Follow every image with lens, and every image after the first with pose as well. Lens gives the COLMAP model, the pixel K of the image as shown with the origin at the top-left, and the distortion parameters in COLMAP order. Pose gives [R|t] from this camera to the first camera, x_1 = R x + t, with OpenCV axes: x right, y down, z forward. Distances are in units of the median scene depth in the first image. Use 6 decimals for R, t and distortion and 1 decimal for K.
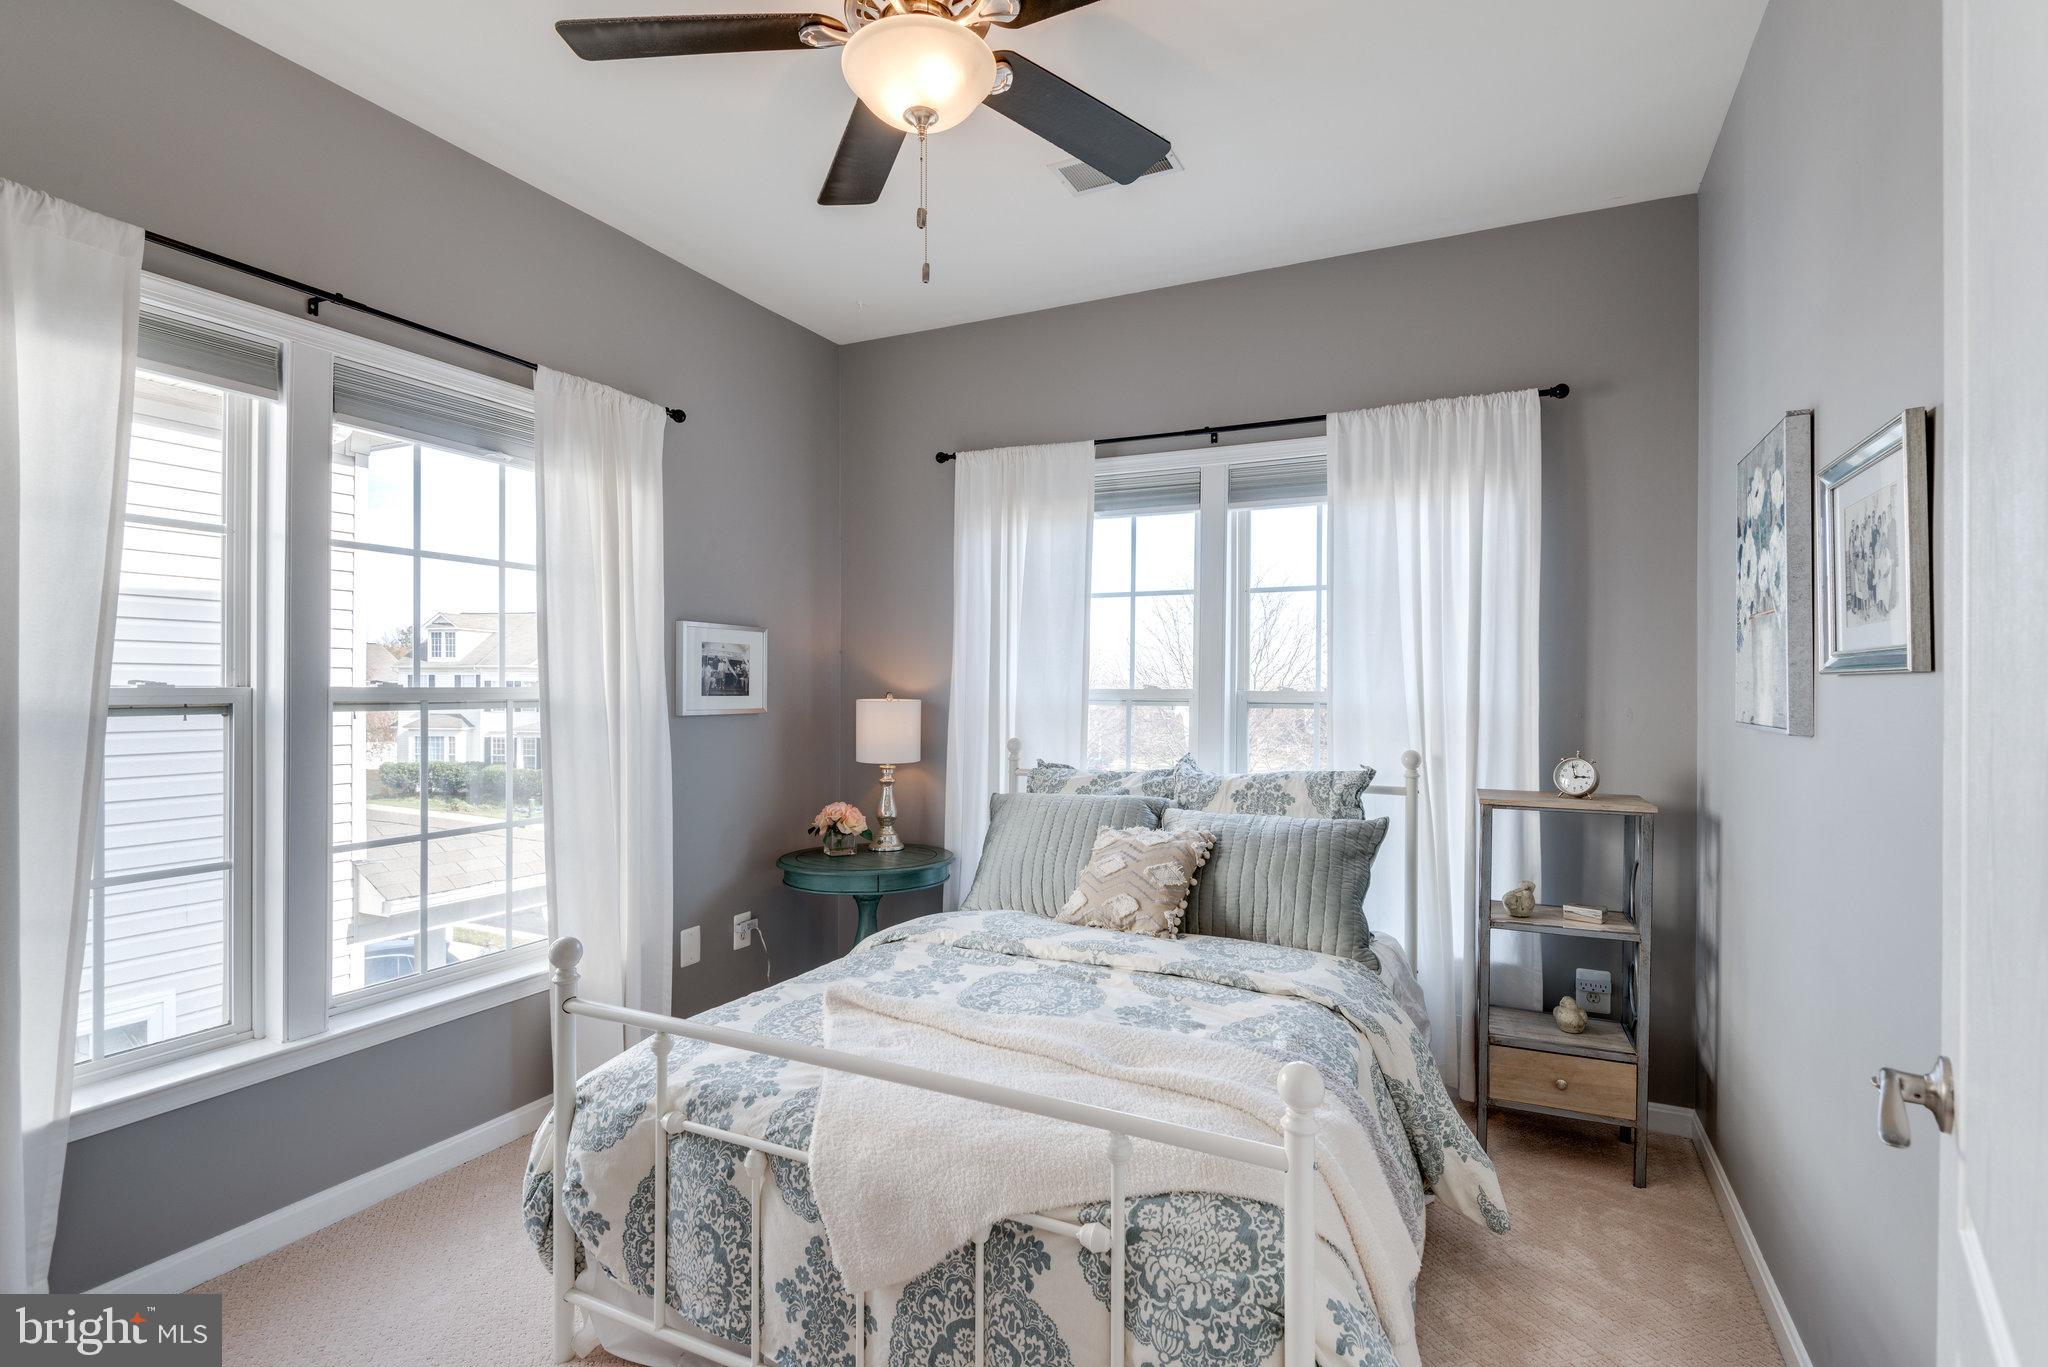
lens RADIAL K [[997.4, 0, 1022.3], [0, 997.4, 689.0], [0, 0, 1]] dist [-0.000375, -0.000069]
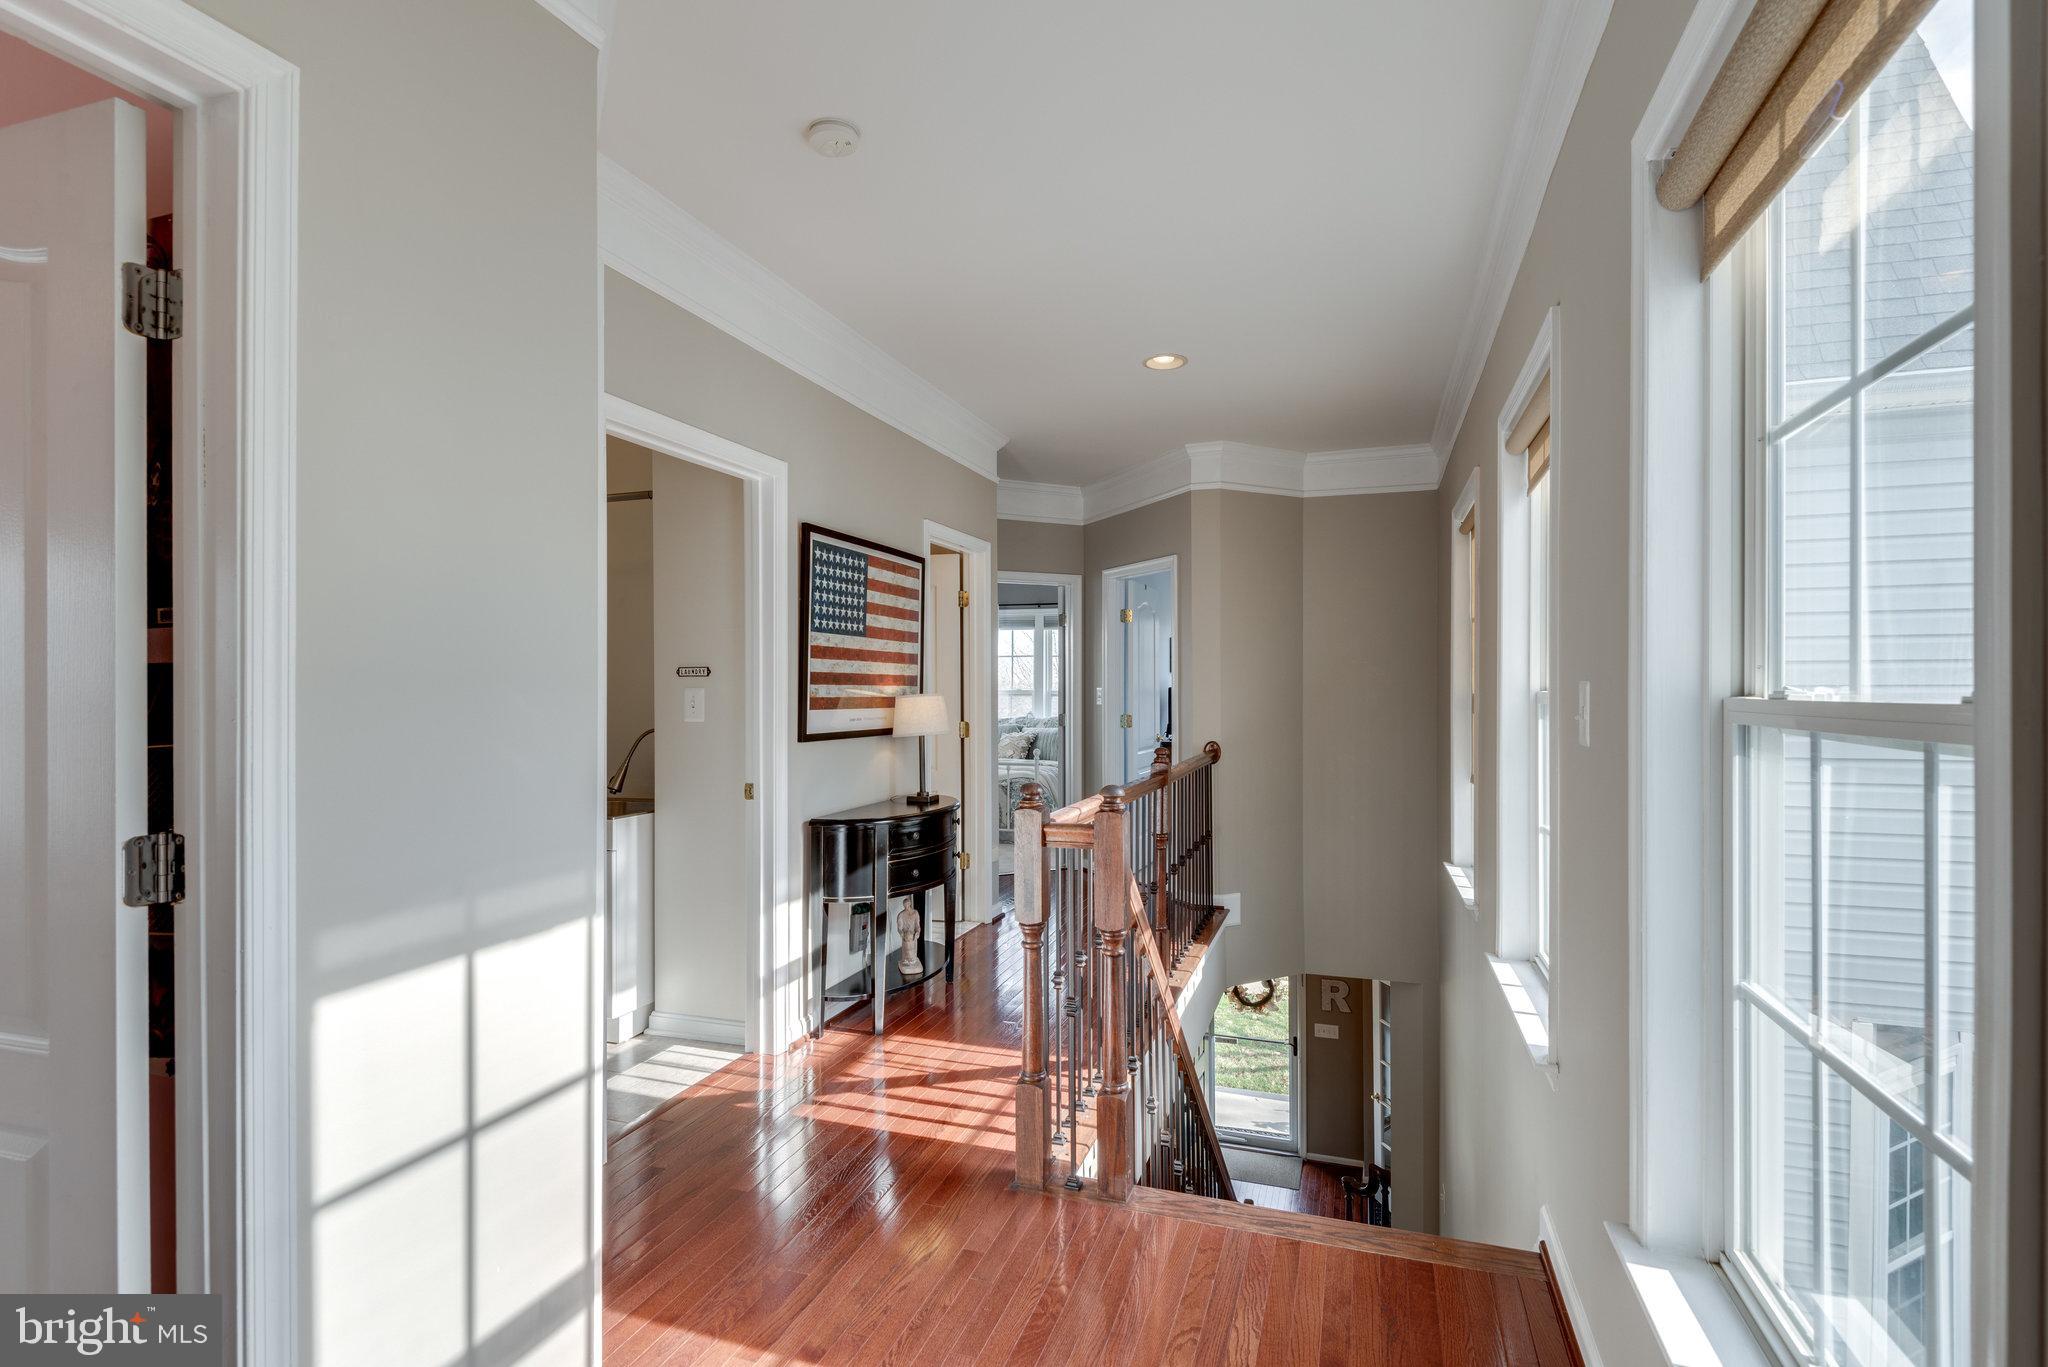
lens RADIAL K [[997.4, 0, 1023.3], [0, 997.4, 684.6], [0, 0, 1]] dist [-0.000375, -0.000069]
pose [[0.993396, -0.008855, 0.114390, -0.200174], [0.008820, 0.999961, 0.000814, -0.020099], [-0.114393, 0.000201, 0.993436, -1.986499]]
